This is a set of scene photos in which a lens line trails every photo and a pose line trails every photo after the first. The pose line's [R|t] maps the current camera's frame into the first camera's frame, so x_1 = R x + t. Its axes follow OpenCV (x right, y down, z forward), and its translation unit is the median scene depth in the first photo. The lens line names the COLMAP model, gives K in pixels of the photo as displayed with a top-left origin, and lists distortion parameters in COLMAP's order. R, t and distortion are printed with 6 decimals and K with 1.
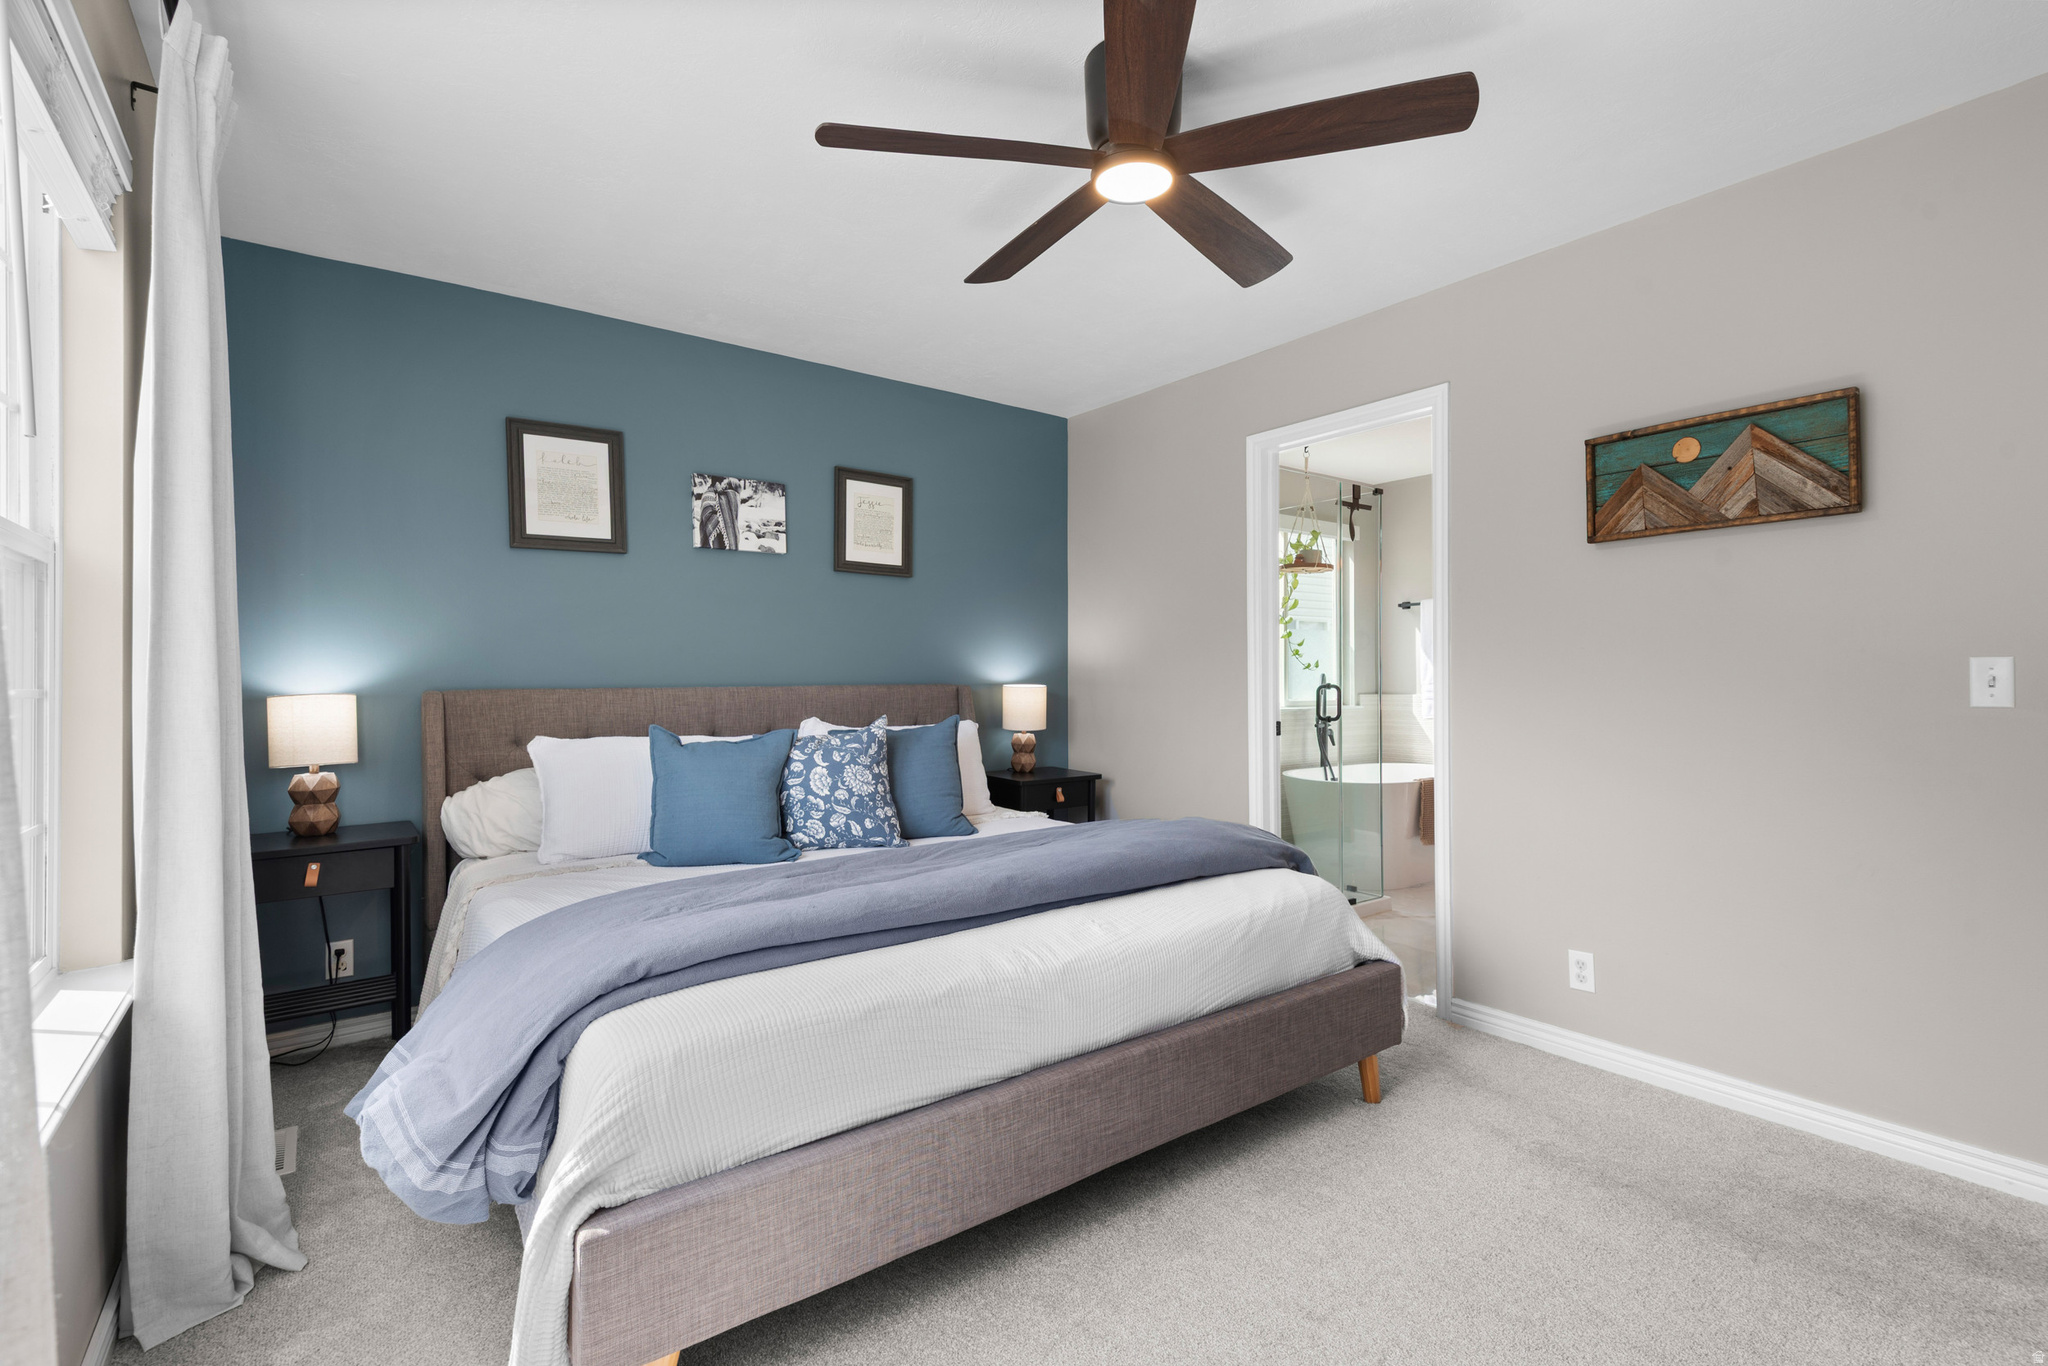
lens RADIAL K [[923.2, 0, 1029.1], [0, 923.2, 681.7], [0, 0, 1]] dist [0.019588, -0.007331]
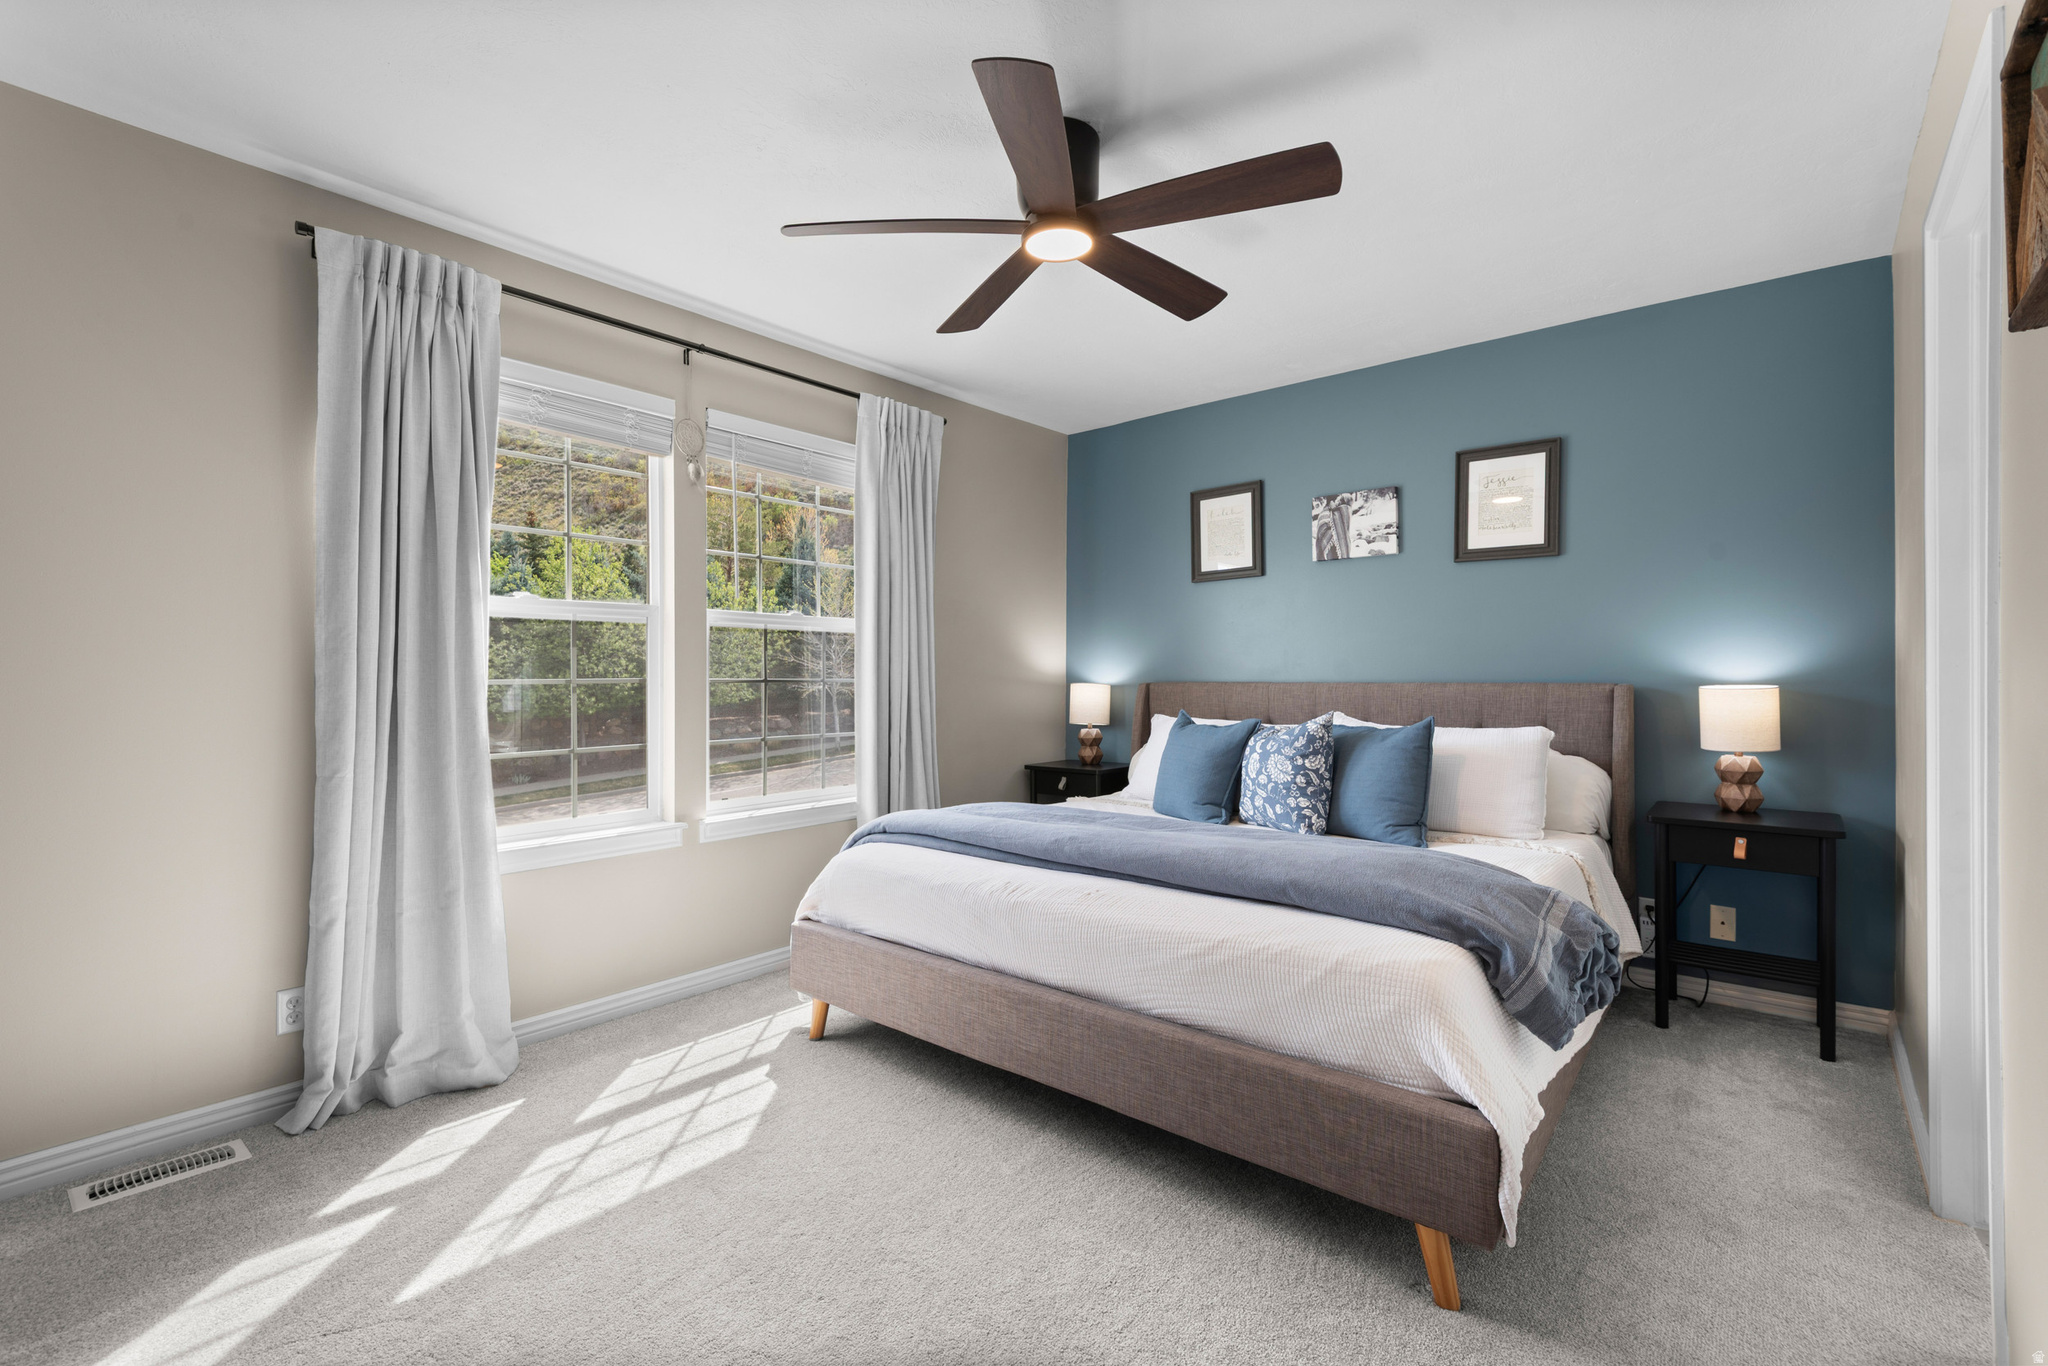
lens RADIAL K [[923.2, 0, 1026.8], [0, 923.2, 674.8], [0, 0, 1]] dist [0.019588, -0.007331]
pose [[0.218066, 0.004557, -0.975923, 0.691378], [-0.001052, 0.999990, 0.004434, -0.007990], [0.975933, 0.000060, 0.218069, 0.394829]]
